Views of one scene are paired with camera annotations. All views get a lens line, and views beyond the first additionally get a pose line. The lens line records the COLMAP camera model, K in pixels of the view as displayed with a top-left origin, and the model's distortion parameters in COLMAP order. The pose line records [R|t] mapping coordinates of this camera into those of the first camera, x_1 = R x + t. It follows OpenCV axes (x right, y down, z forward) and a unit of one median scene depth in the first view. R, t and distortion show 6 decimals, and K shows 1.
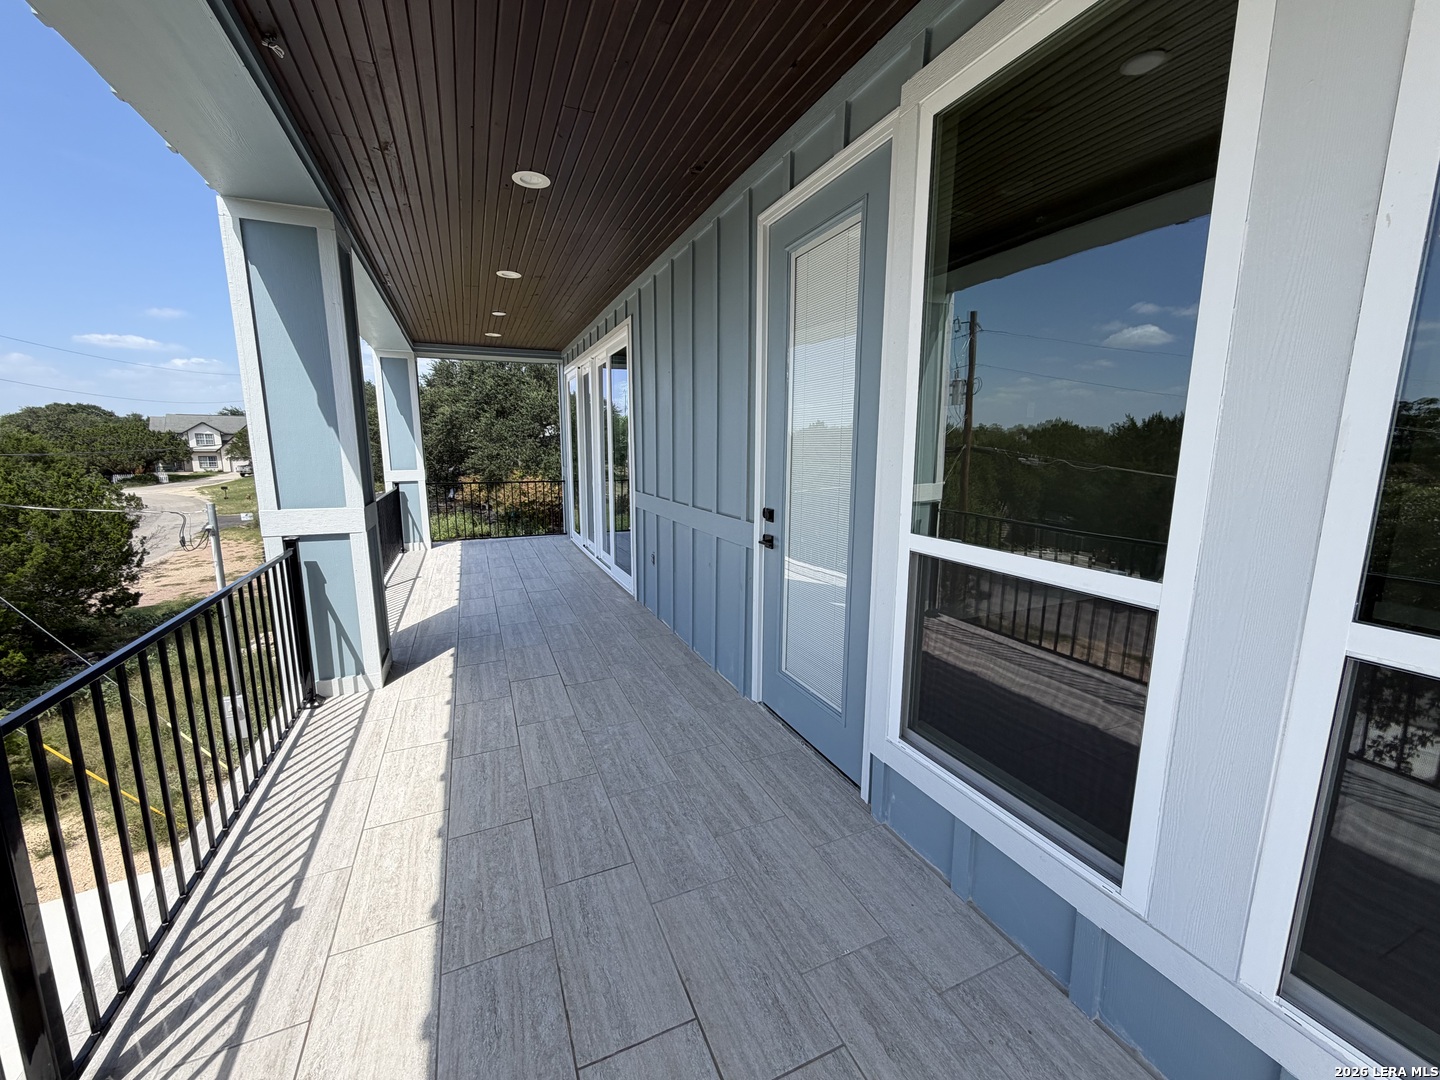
lens RADIAL K [[577.8, 0, 721.4], [0, 577.8, 542.0], [0, 0, 1]] dist [-0.000107, -0.000323]
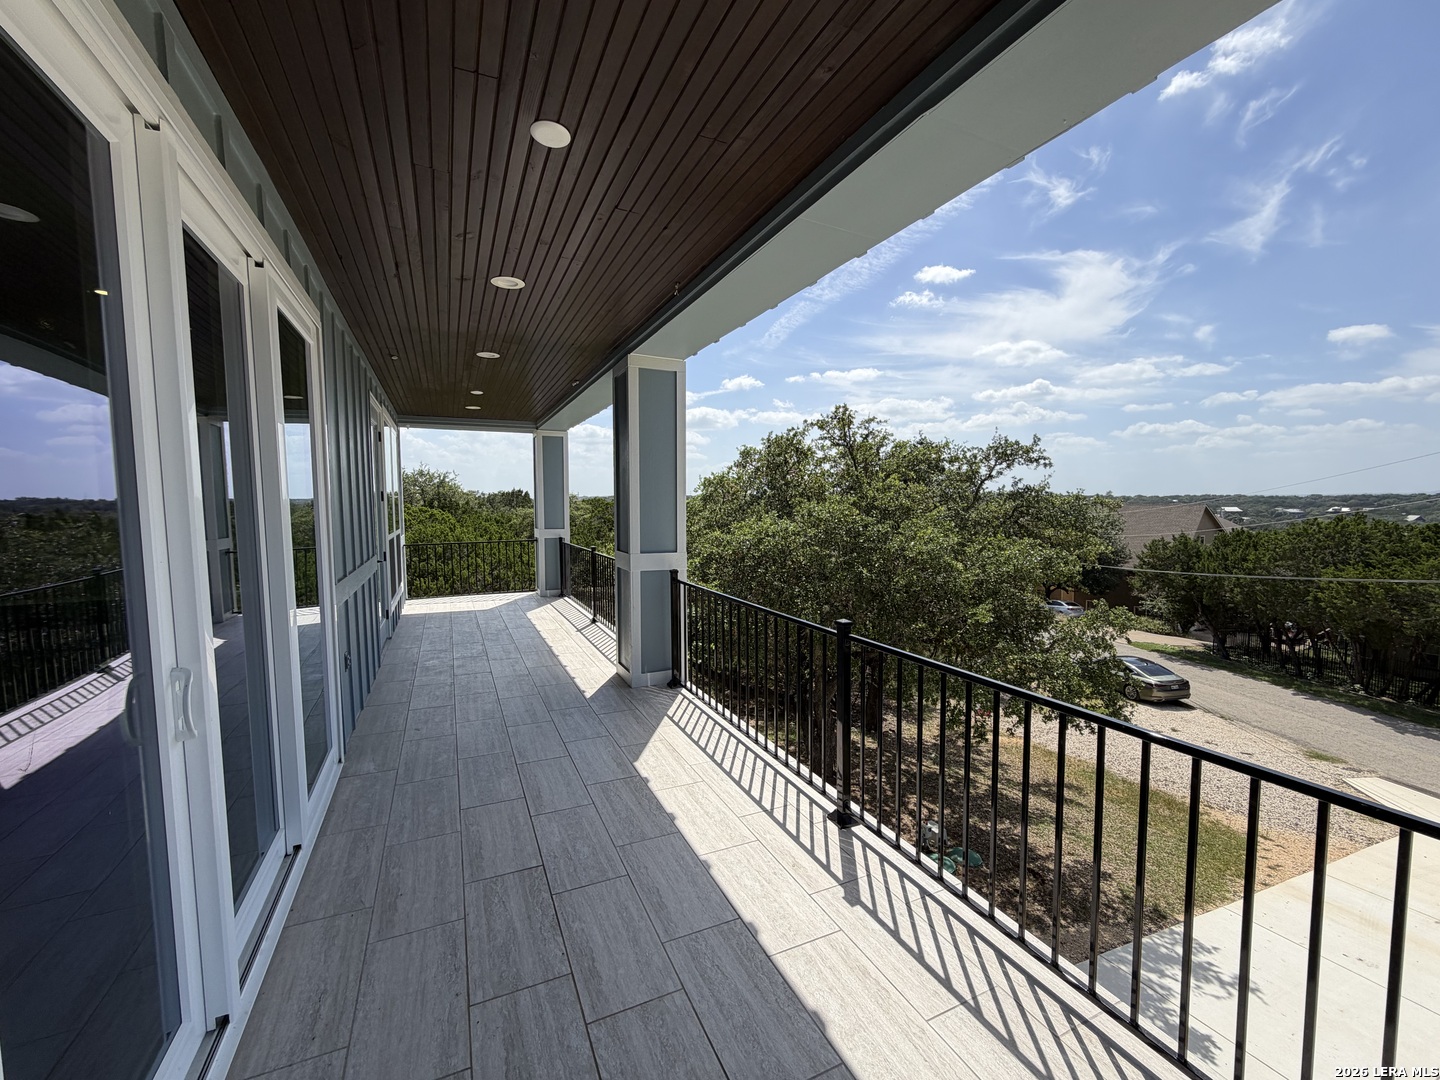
lens RADIAL K [[577.8, 0, 715.6], [0, 577.8, 540.7], [0, 0, 1]] dist [-0.000107, -0.000323]
pose [[-0.999577, 0.005013, -0.028634, -0.709774], [-0.001743, 0.972911, 0.231172, -0.366210], [0.029017, 0.231124, -0.972491, 2.095540]]
